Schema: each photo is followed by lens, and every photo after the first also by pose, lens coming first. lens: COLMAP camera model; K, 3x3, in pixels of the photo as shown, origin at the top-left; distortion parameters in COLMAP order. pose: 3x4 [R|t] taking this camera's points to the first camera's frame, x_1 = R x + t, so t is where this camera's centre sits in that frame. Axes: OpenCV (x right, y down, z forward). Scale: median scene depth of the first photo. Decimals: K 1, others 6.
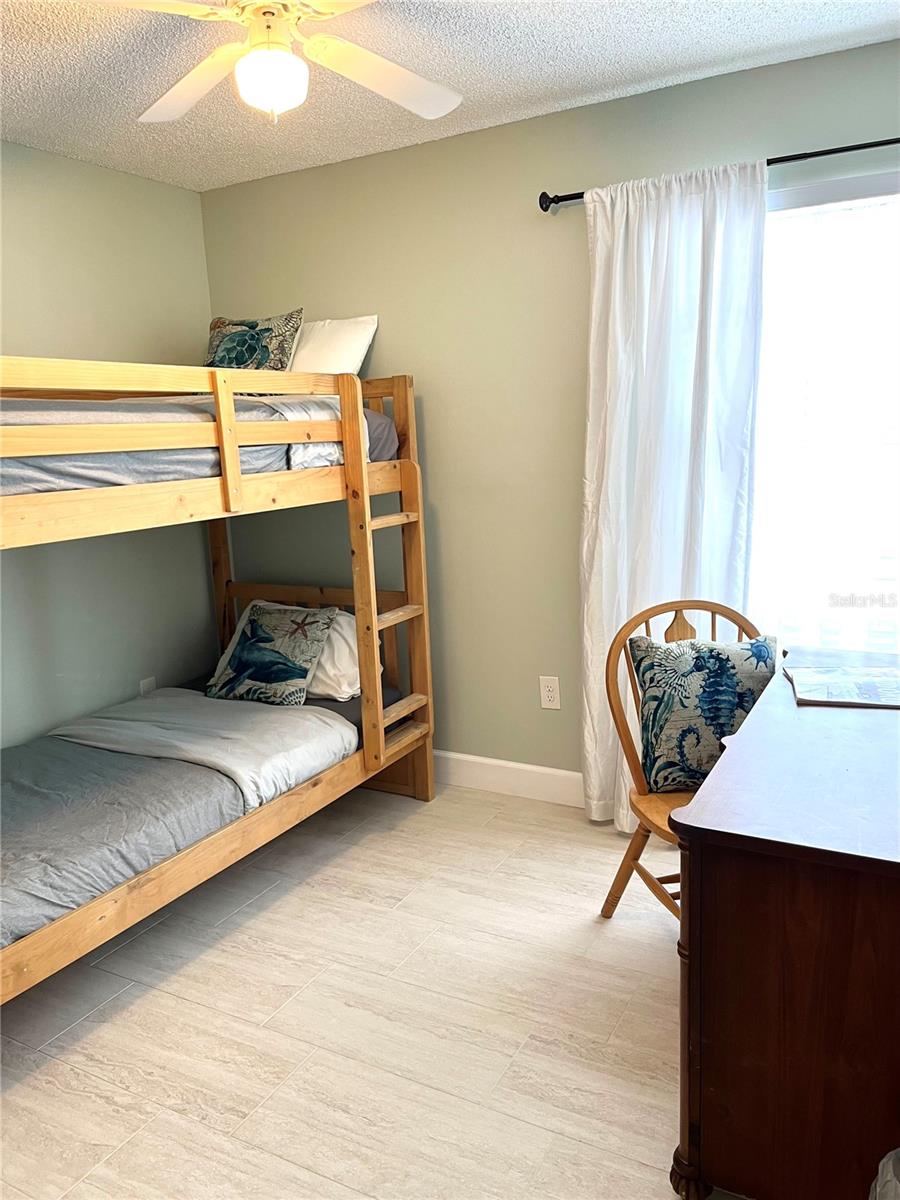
lens RADIAL K [[923.6, 0, 459.3], [0, 923.6, 602.2], [0, 0, 1]] dist [0.036843, -0.013379]
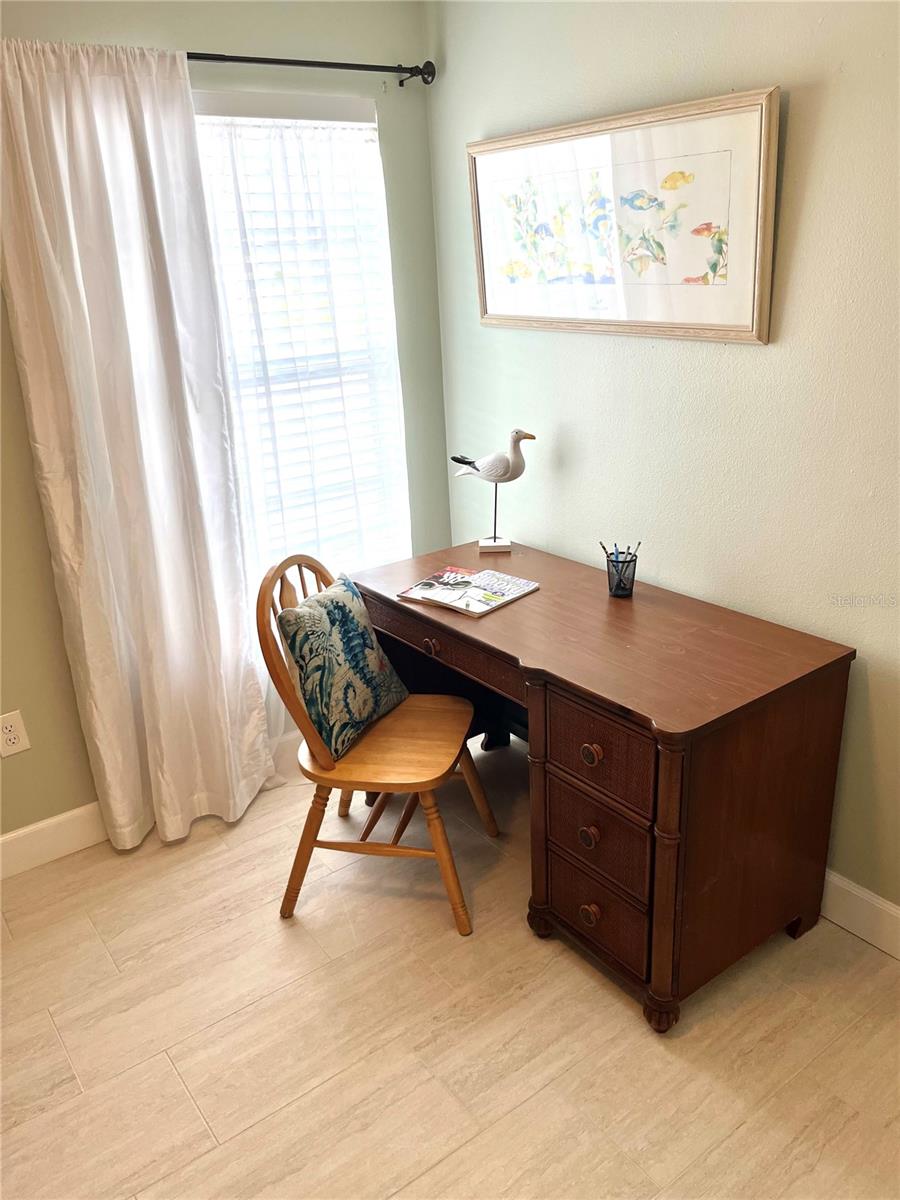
lens RADIAL K [[923.6, 0, 455.1], [0, 923.6, 599.7], [0, 0, 1]] dist [0.036843, -0.013379]
pose [[0.428359, -0.300129, 0.852309, -0.497831], [0.207903, 0.950658, 0.230272, -0.146182], [-0.879366, 0.078558, 0.469621, 0.436665]]
